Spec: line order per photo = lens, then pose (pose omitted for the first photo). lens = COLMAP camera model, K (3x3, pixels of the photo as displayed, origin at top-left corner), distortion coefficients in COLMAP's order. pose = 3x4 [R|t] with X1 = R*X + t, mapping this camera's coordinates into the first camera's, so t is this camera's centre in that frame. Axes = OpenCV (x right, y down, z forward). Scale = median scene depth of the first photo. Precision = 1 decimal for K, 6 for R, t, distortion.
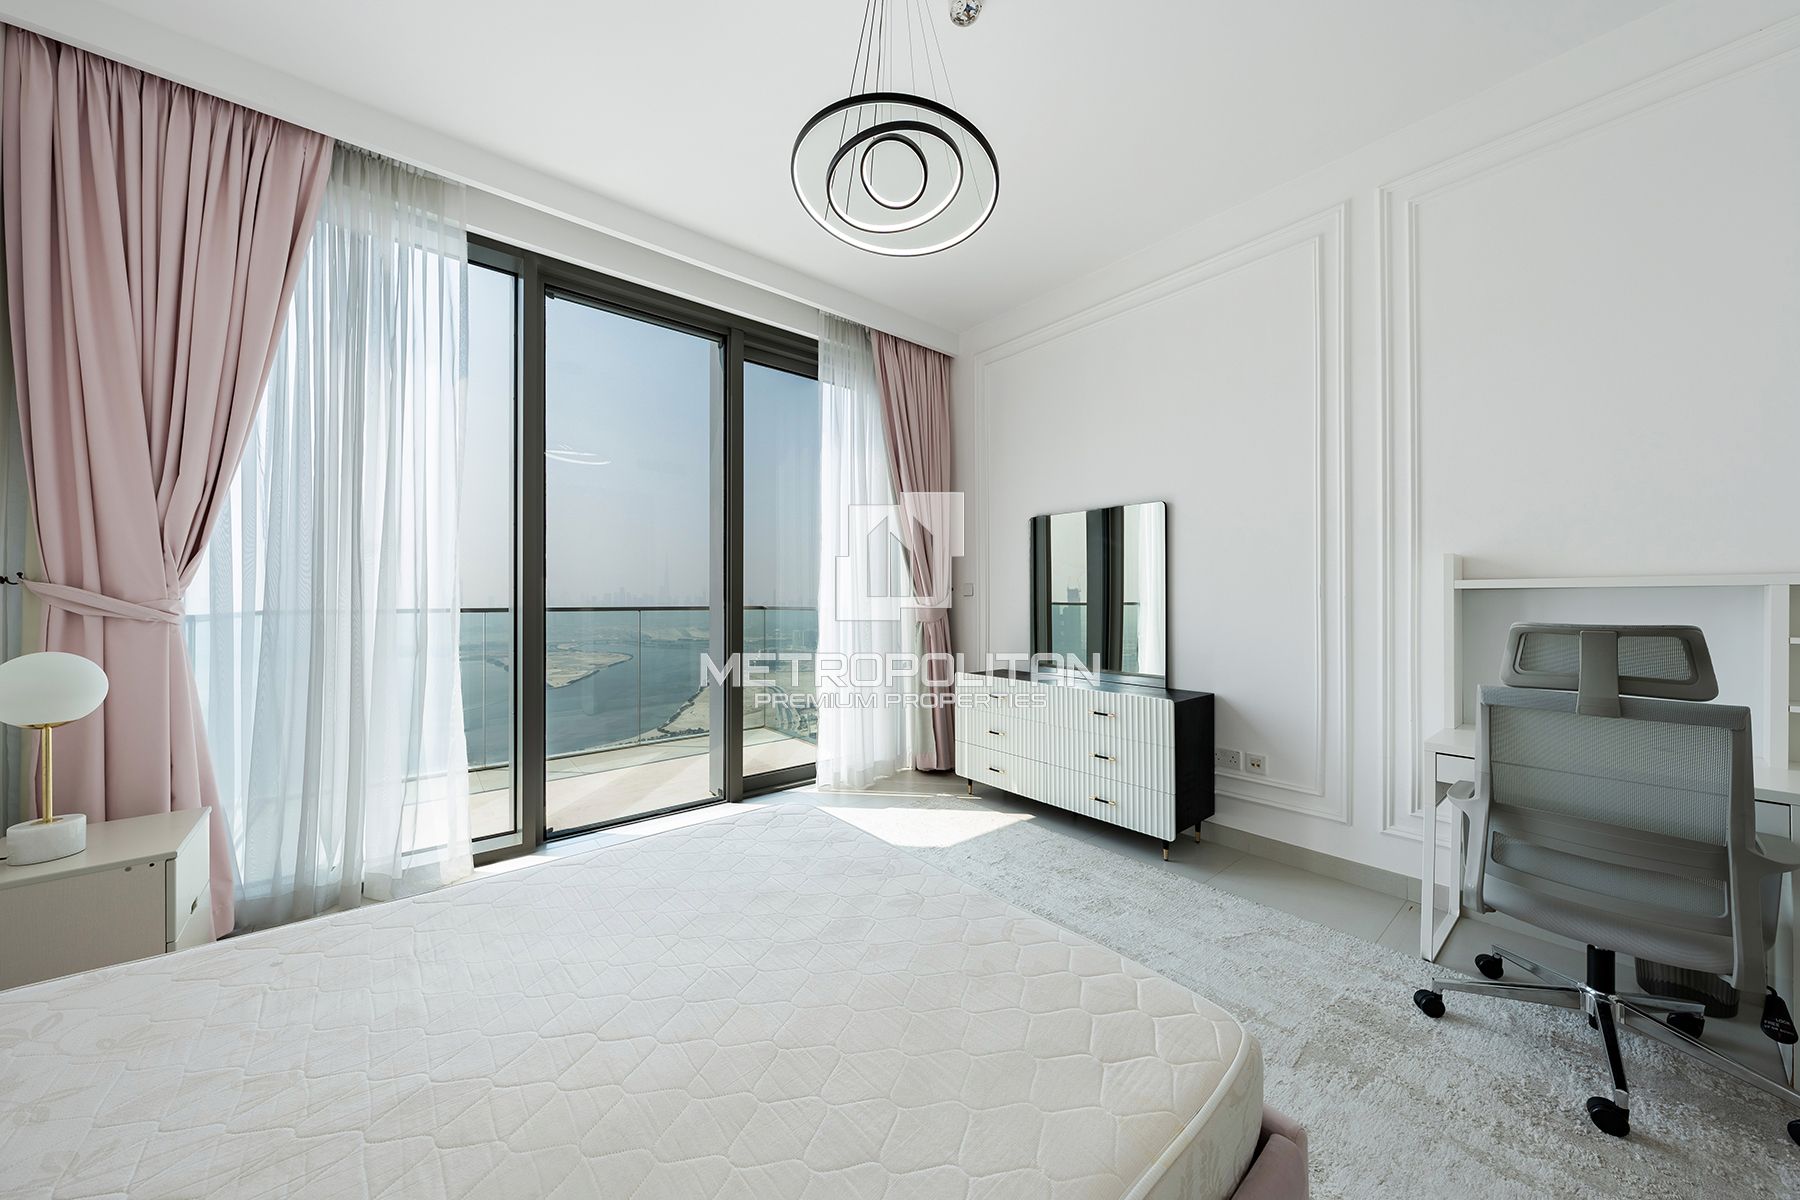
lens RADIAL K [[611.7, 0, 884.1], [0, 611.7, 590.4], [0, 0, 1]] dist [-0.002943, -0.000309]
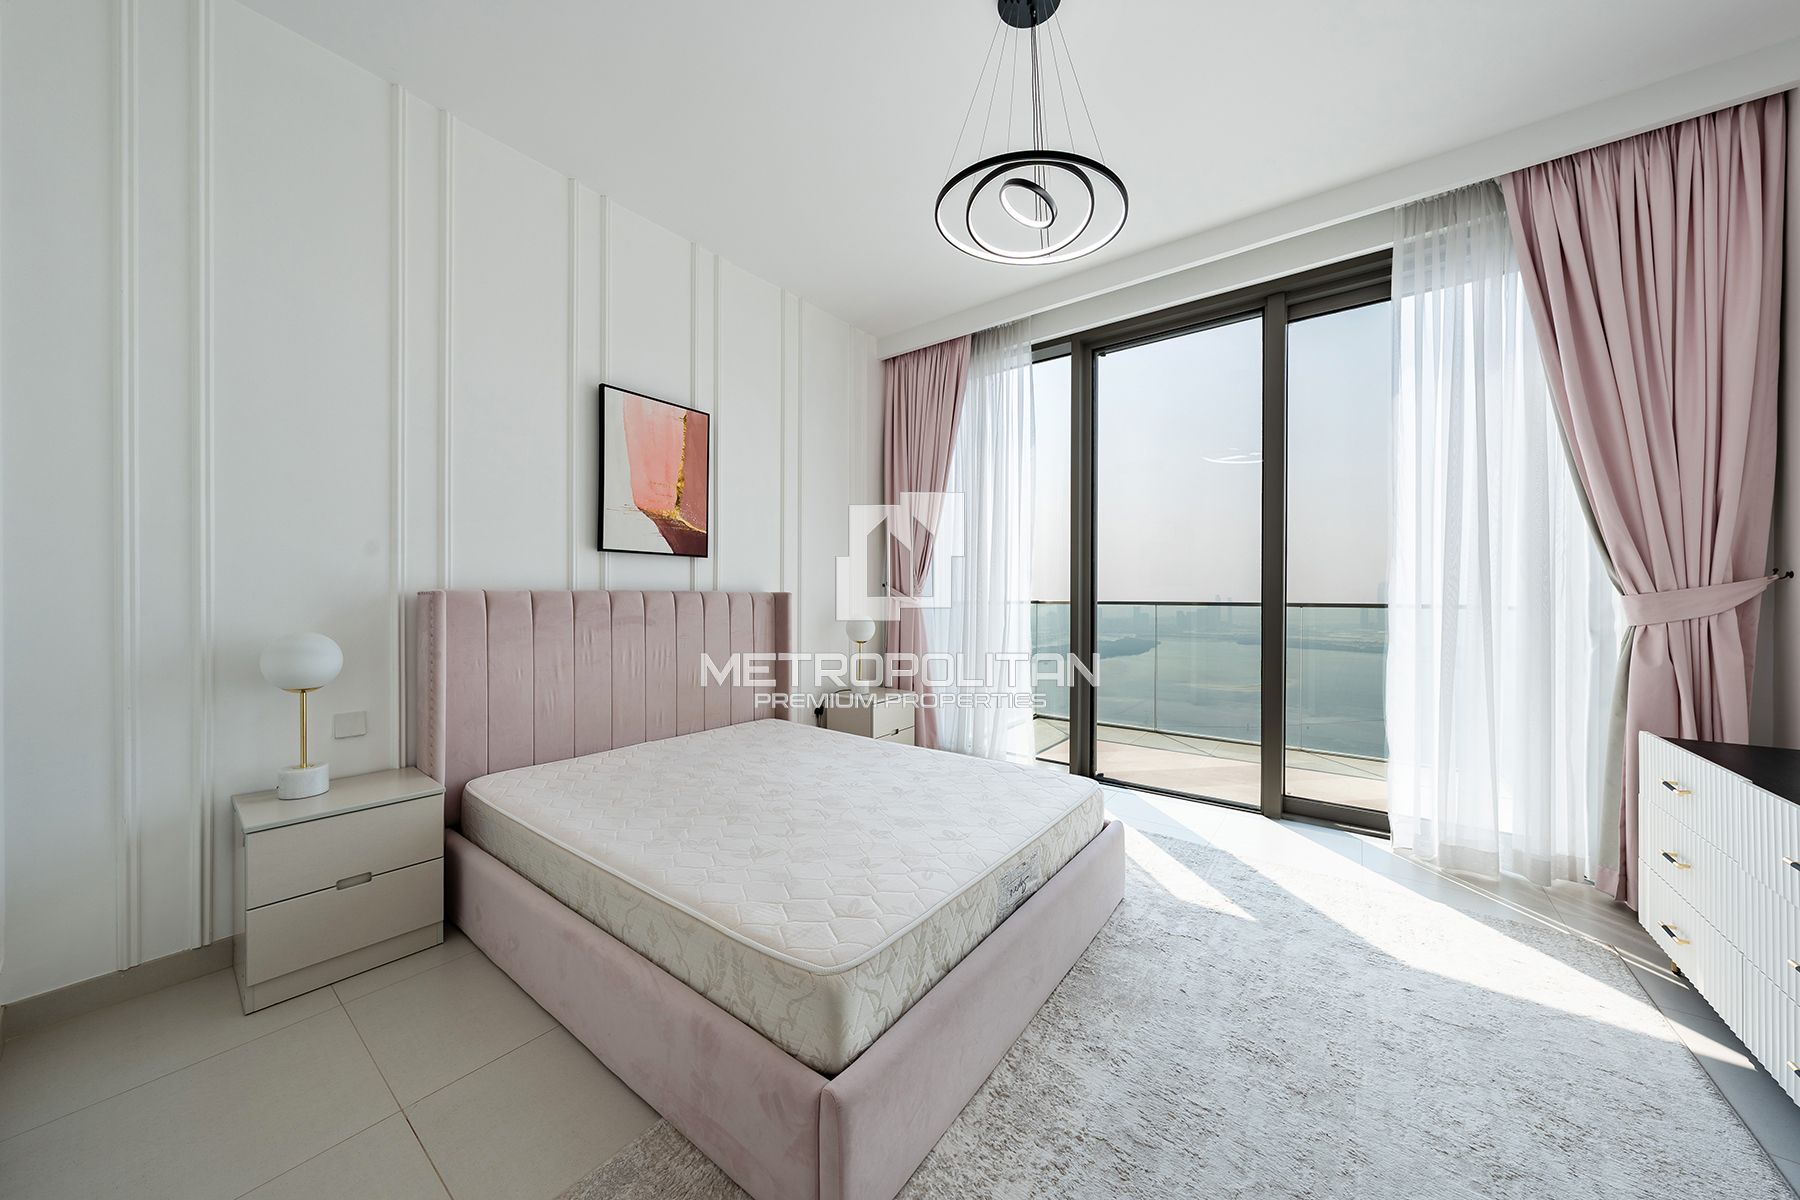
lens RADIAL K [[611.7, 0, 896.8], [0, 611.7, 588.1], [0, 0, 1]] dist [-0.002943, -0.000309]
pose [[0.223500, -0.010722, -0.974645, 0.511916], [0.013517, 0.999877, -0.007900, 0.004636], [0.974610, -0.011408, 0.223617, 0.257215]]
